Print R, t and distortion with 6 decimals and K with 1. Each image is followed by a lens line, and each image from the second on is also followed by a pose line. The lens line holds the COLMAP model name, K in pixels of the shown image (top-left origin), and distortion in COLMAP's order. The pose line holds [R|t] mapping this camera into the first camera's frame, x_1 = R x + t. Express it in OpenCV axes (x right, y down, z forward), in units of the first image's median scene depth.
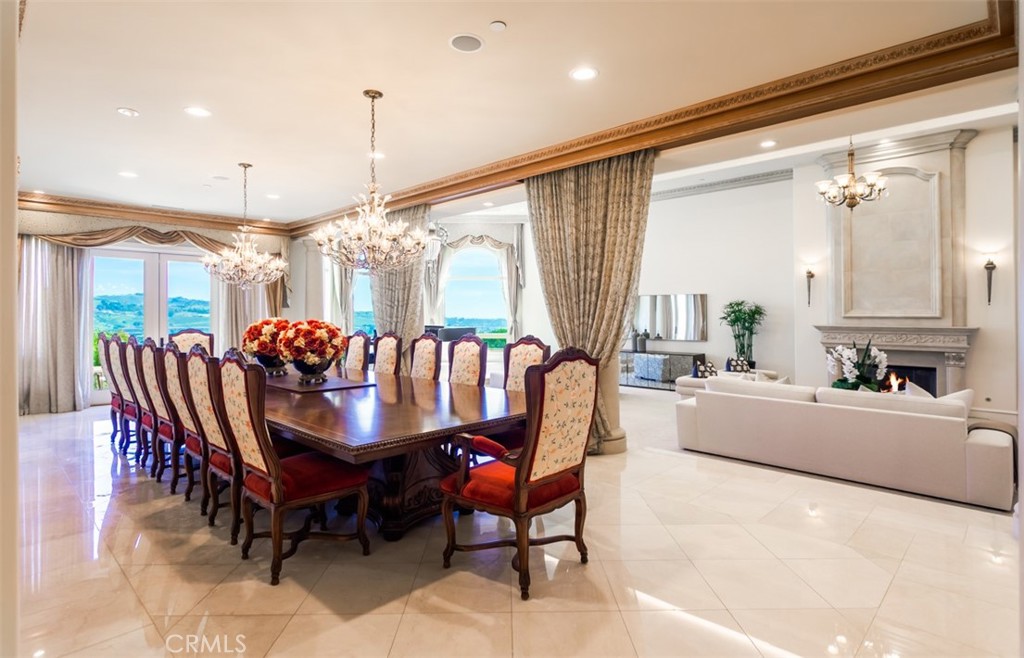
lens RADIAL K [[507.6, 0, 470.0], [0, 507.6, 311.1], [0, 0, 1]] dist [-0.012604, 0.002154]
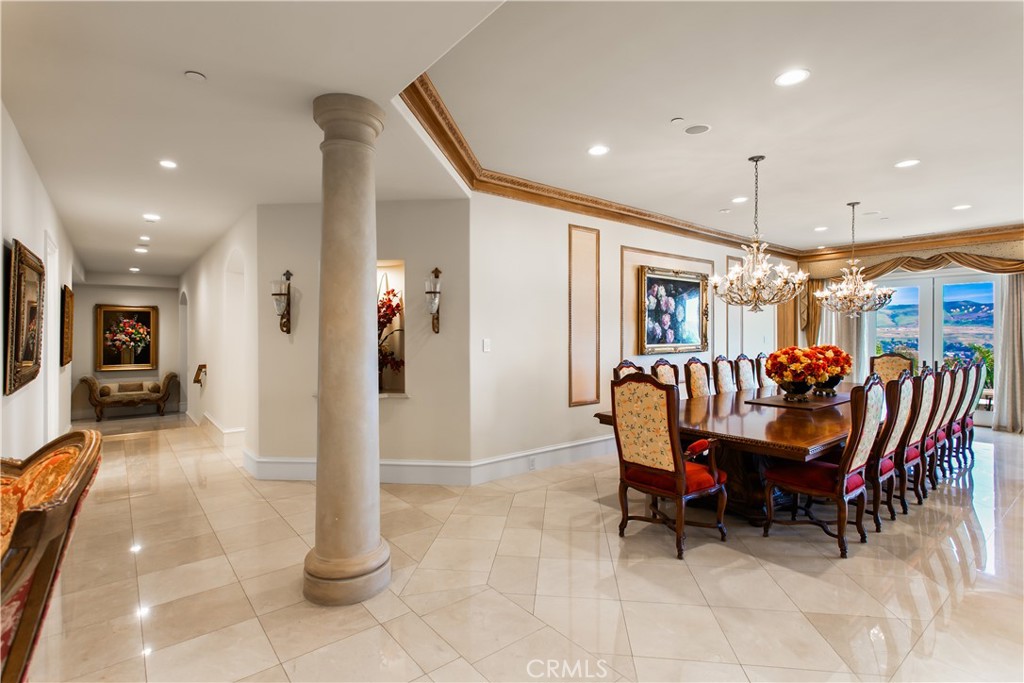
lens RADIAL K [[493.7, 0, 505.8], [0, 493.7, 335.2], [0, 0, 1]] dist [0.006370, 0.000242]
pose [[-0.105789, 0.002648, -0.994385, 0.704848], [0.010855, 0.999940, 0.001508, -0.014652], [0.994329, -0.010634, -0.105811, 0.363743]]
